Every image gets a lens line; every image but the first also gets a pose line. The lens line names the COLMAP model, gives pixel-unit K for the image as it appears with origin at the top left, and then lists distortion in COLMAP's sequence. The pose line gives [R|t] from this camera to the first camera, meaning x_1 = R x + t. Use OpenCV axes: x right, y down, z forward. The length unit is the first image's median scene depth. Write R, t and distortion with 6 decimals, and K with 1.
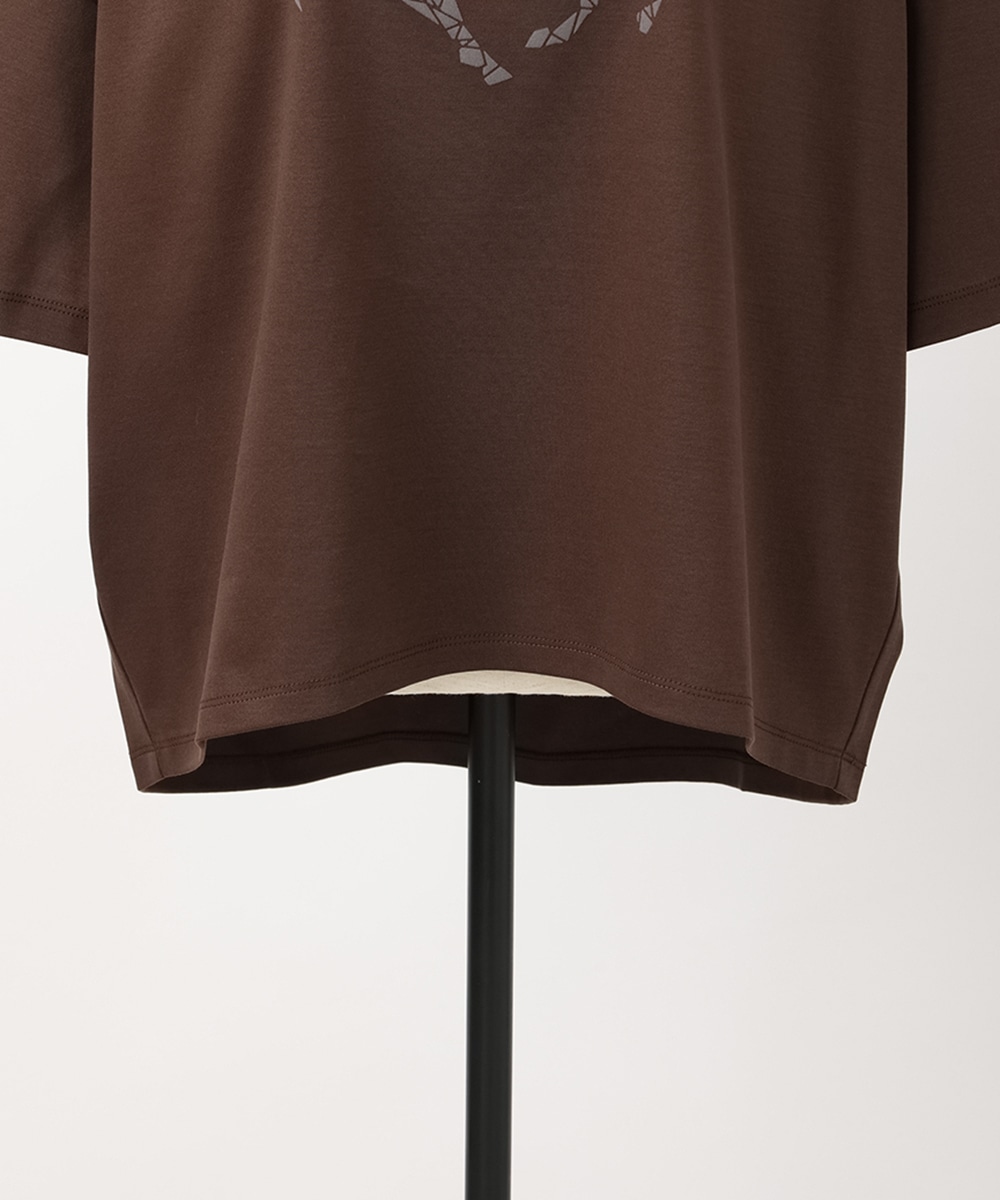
lens RADIAL K [[4456.8, 0, 415.8], [0, 4456.8, 598.9], [0, 0, 1]] dist [0.118173, 4.026039]
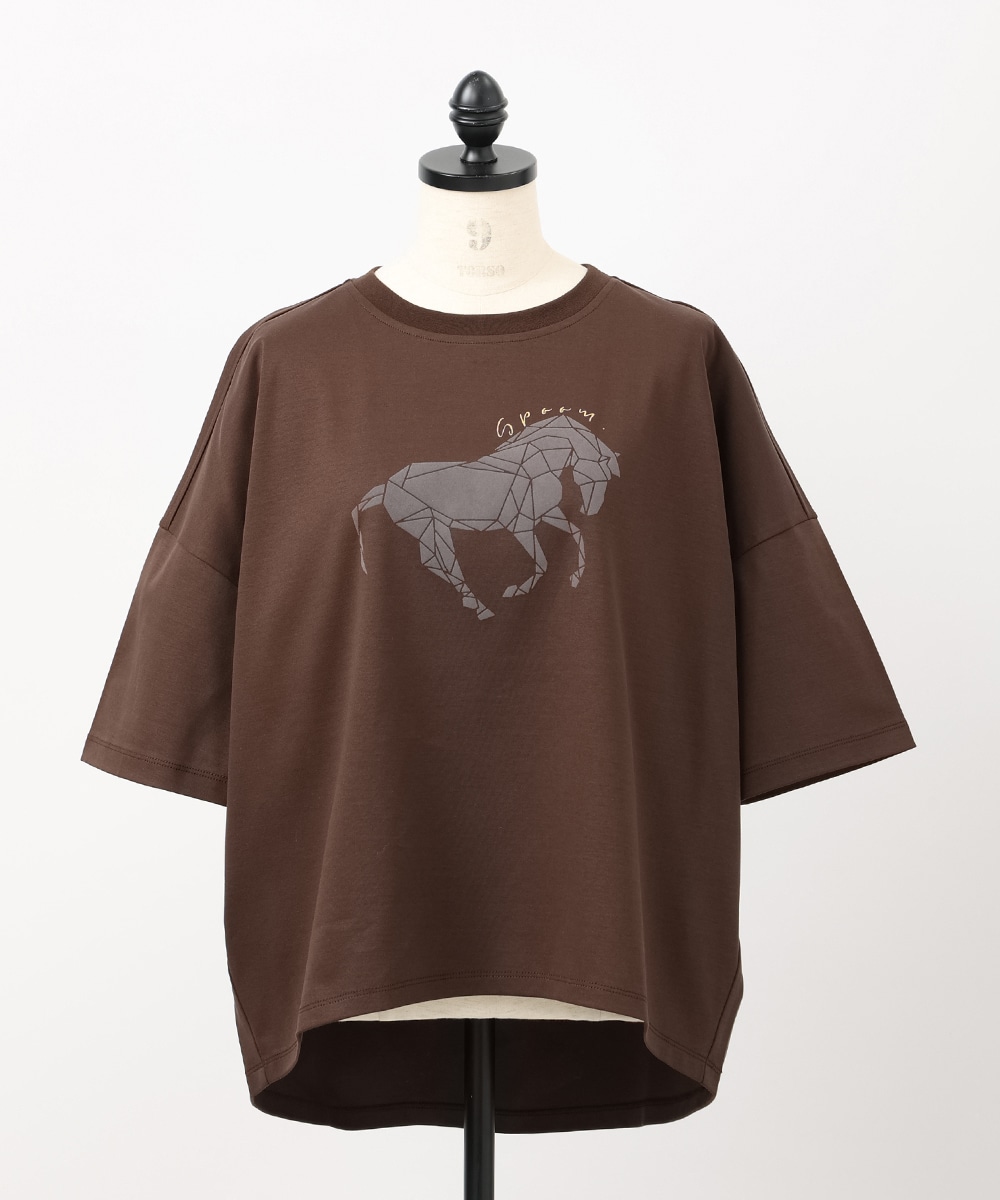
lens RADIAL K [[4456.8, 0, 415.8], [0, 4456.8, 598.9], [0, 0, 1]] dist [0.118173, 4.026039]
pose [[0.999829, 0.002331, 0.018347, -0.037368], [0.002119, 0.971058, -0.238834, 0.267972], [-0.018373, 0.238832, 0.970887, -0.591075]]
